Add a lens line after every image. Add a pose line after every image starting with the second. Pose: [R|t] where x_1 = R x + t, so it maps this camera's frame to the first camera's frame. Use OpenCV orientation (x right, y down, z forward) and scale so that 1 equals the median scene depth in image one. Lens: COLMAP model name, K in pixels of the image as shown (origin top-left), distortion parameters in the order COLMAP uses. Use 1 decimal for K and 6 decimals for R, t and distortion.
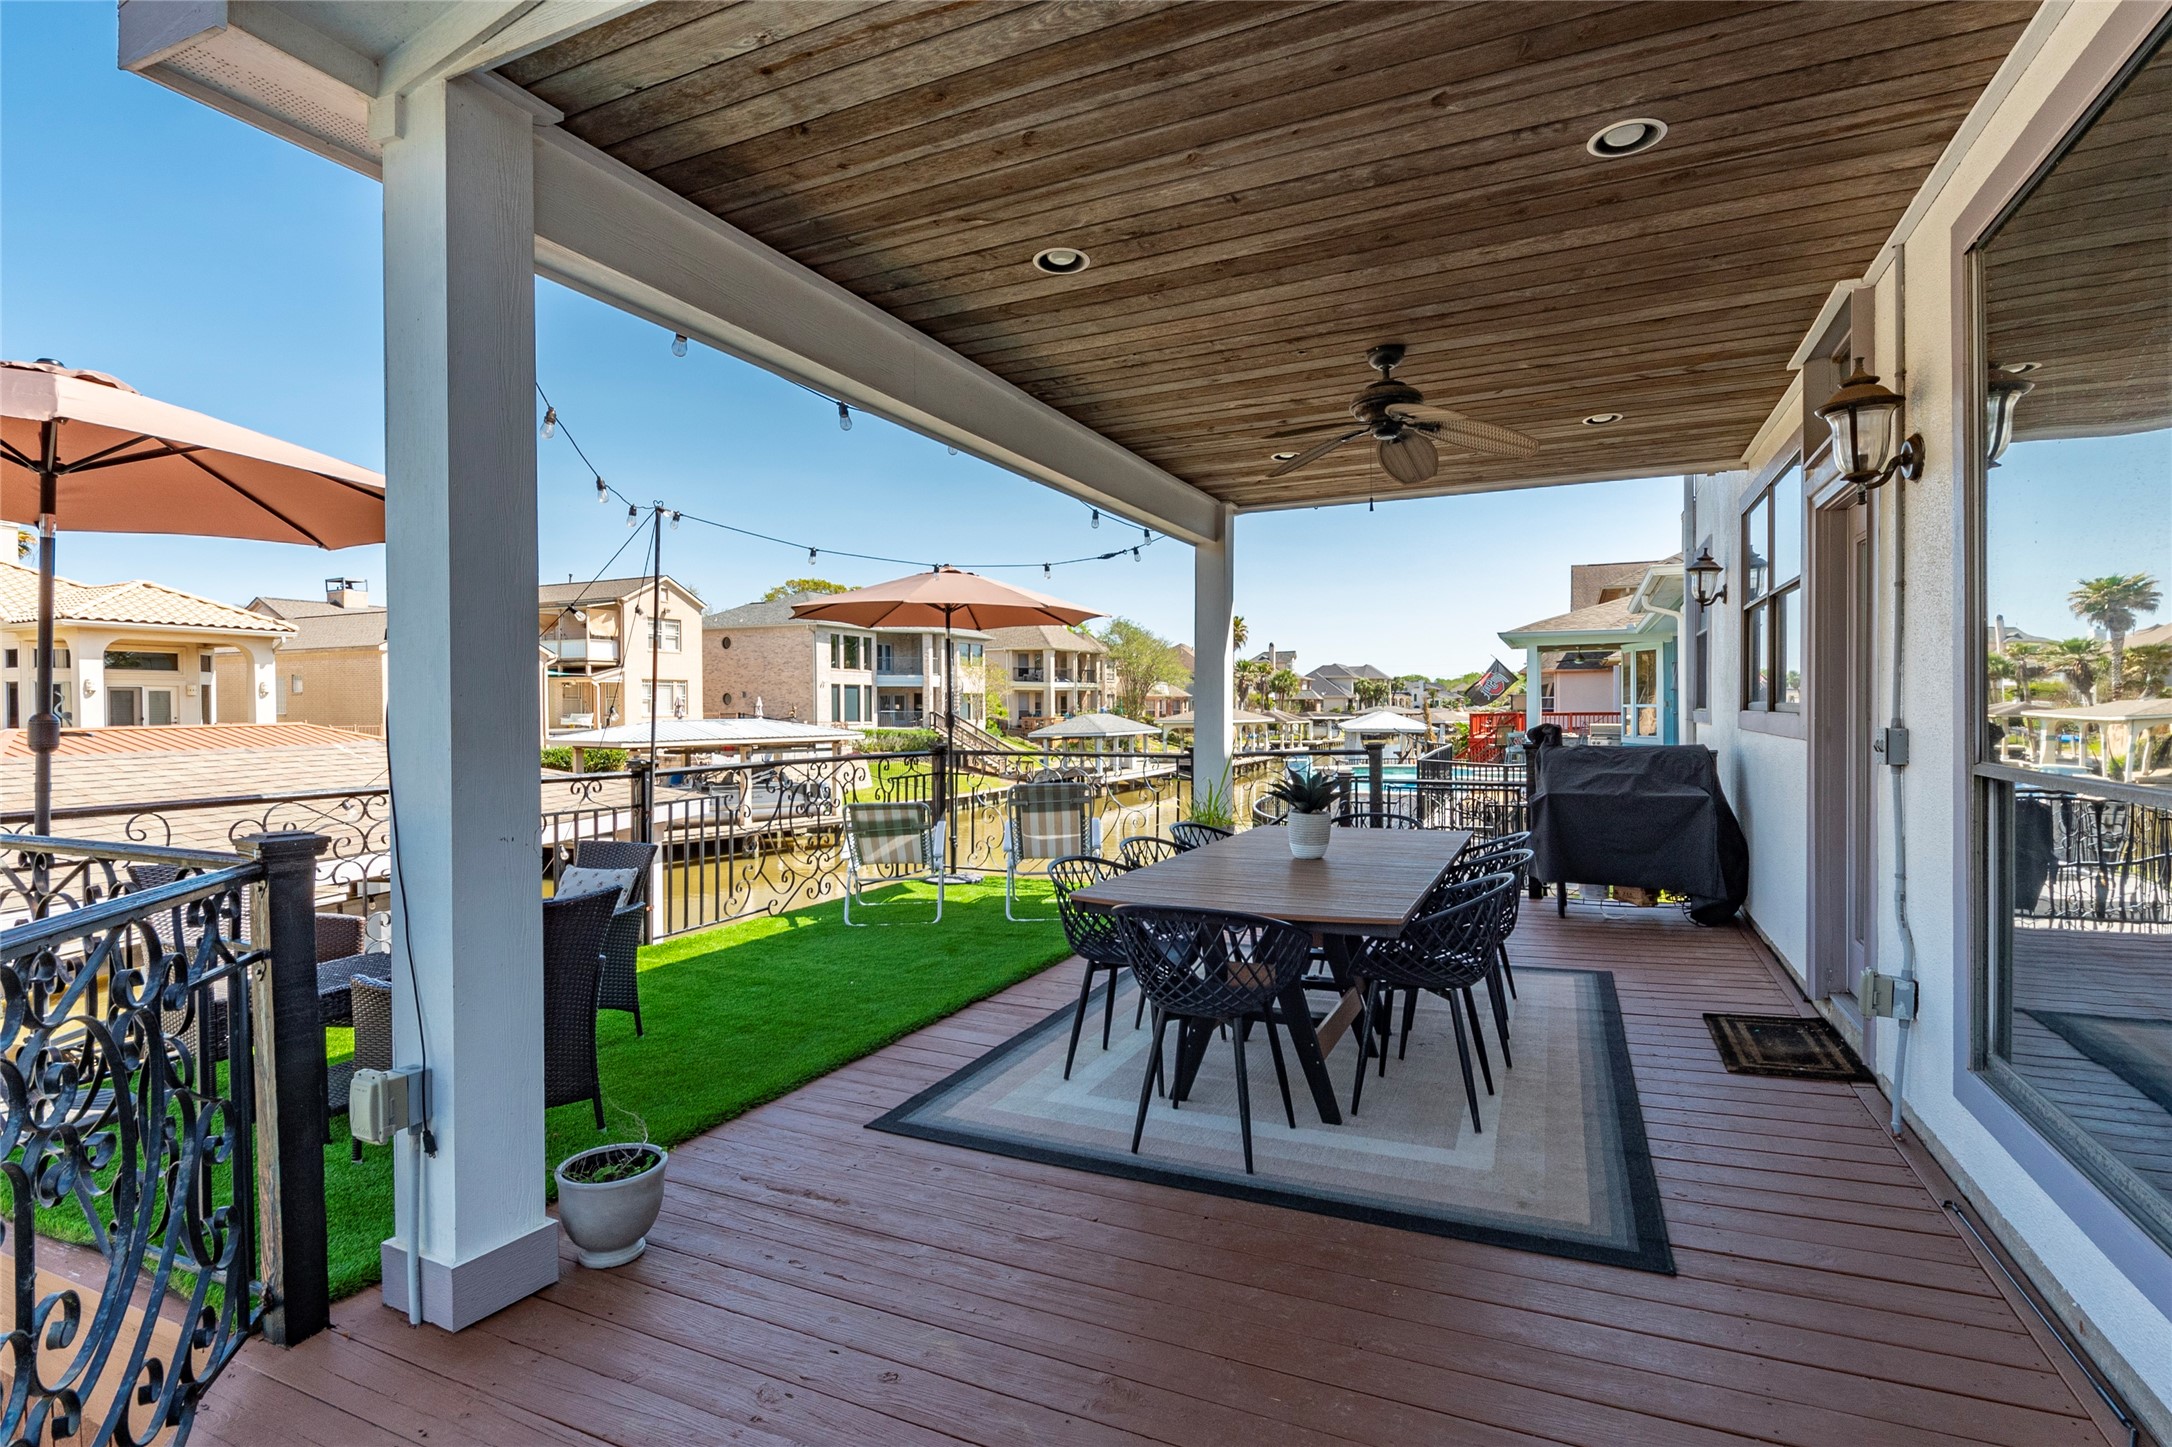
lens RADIAL K [[1054.3, 0, 1086.0], [0, 1054.3, 723.5], [0, 0, 1]] dist [0.000327, -0.000035]
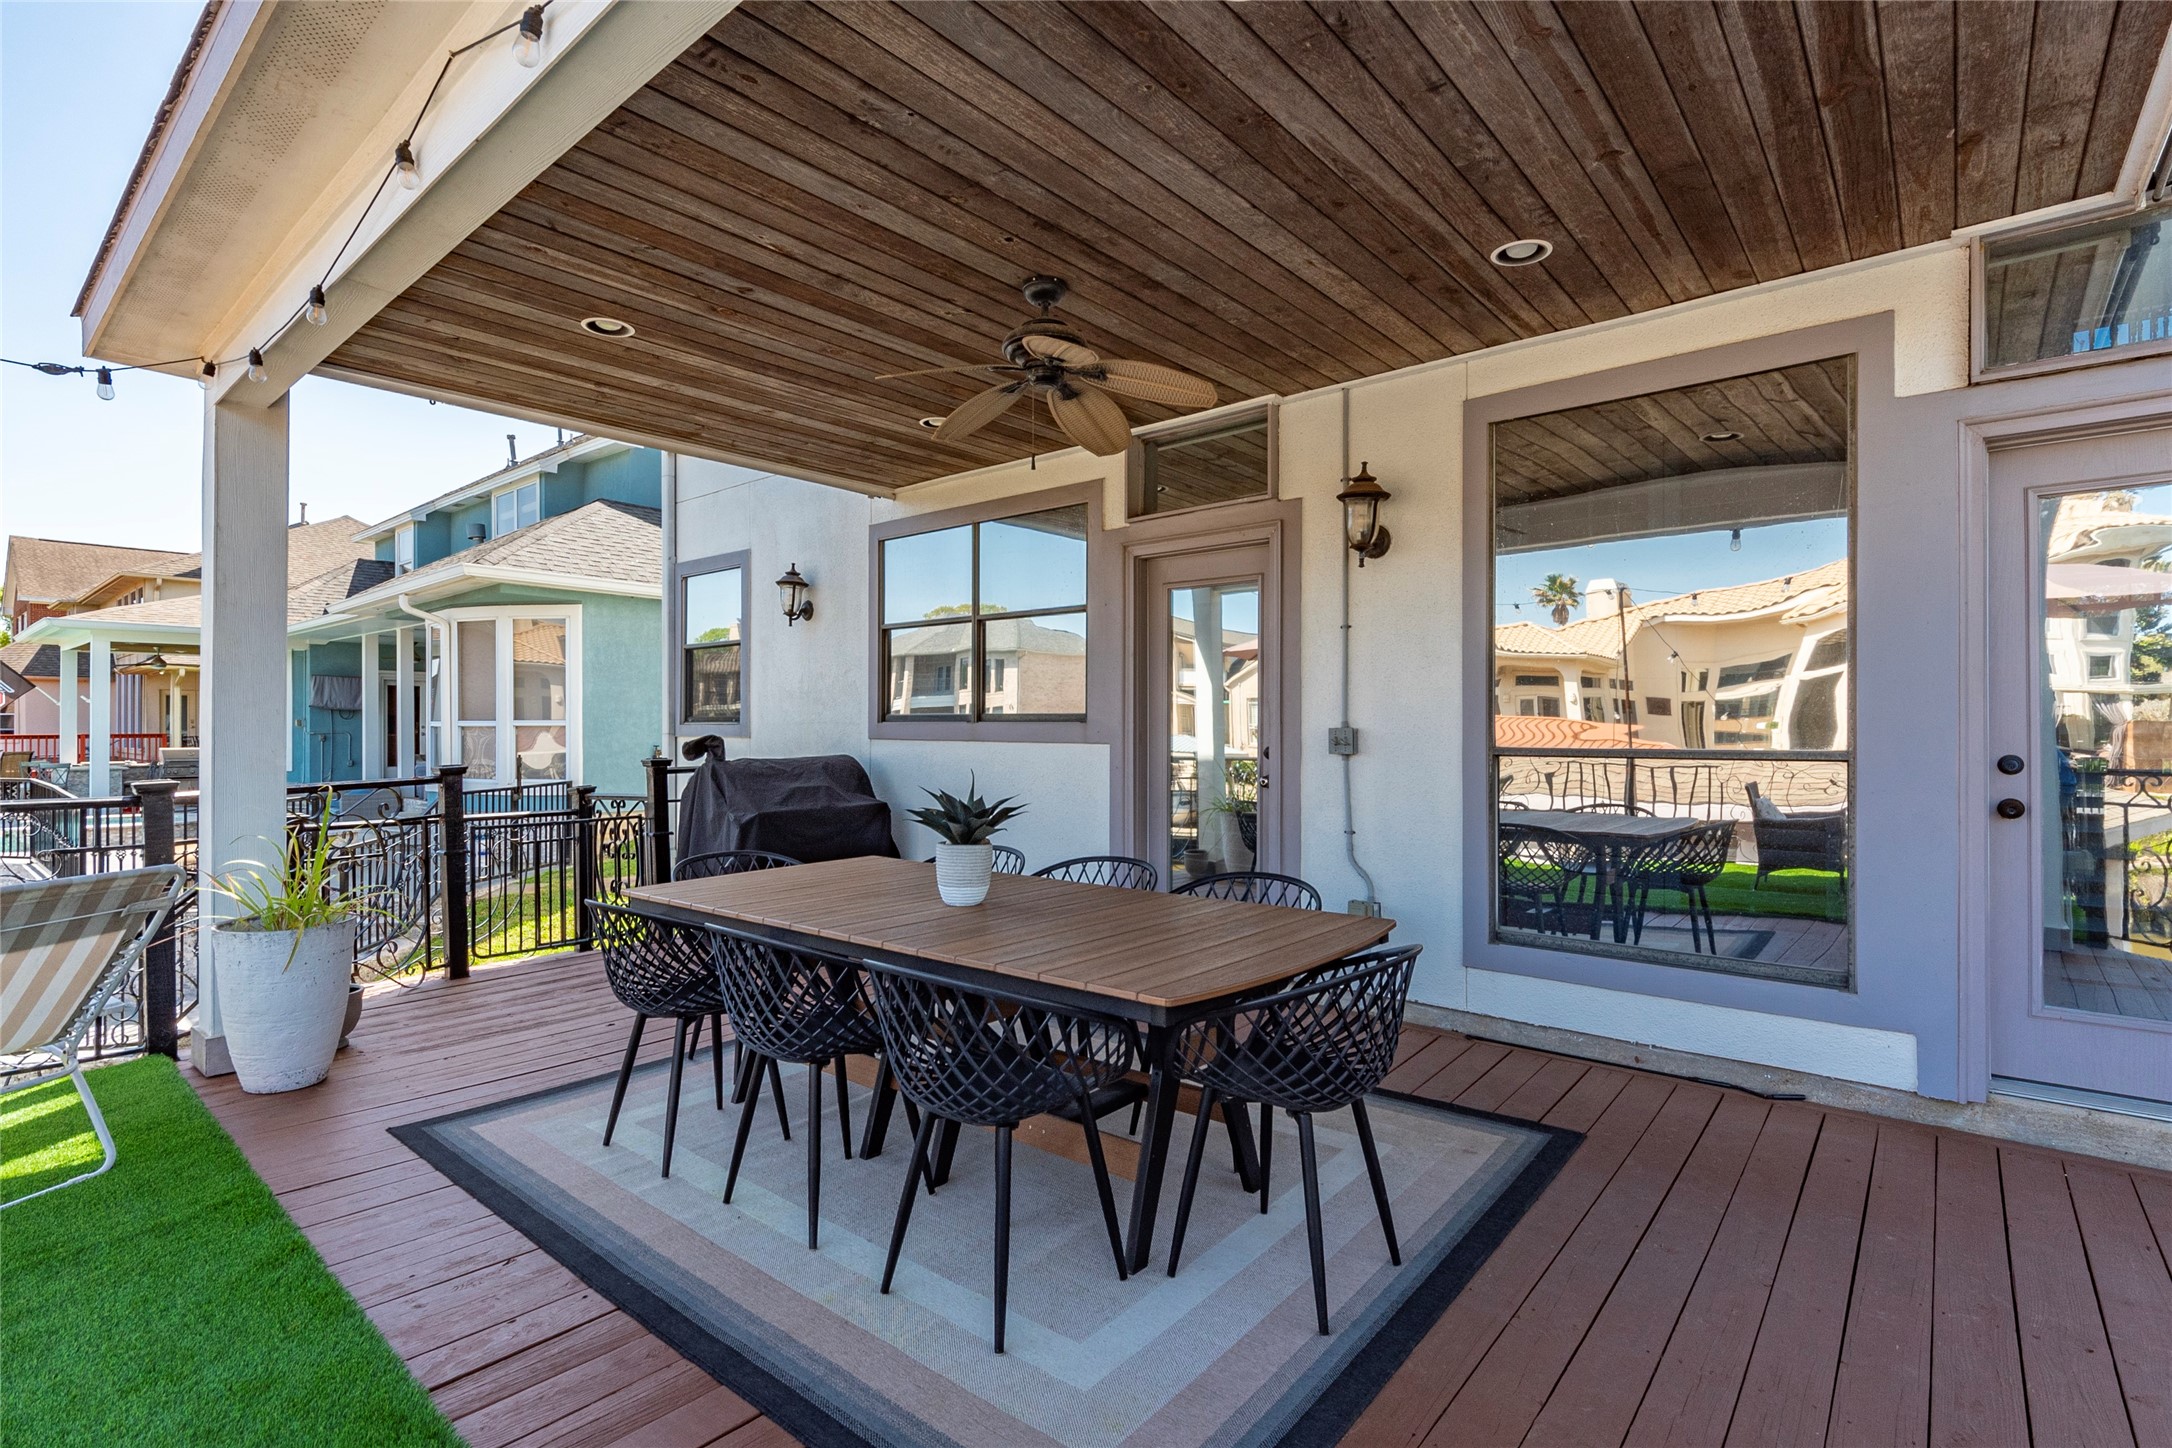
lens RADIAL K [[1030.6, 0, 1143.7], [0, 1030.6, 730.5], [0, 0, 1]] dist [0.001365, 0.000159]
pose [[0.228025, -0.000009, 0.973655, -0.637728], [0.014055, 0.999896, -0.003283, 0.009259], [-0.973554, 0.014434, 0.228001, 0.943248]]
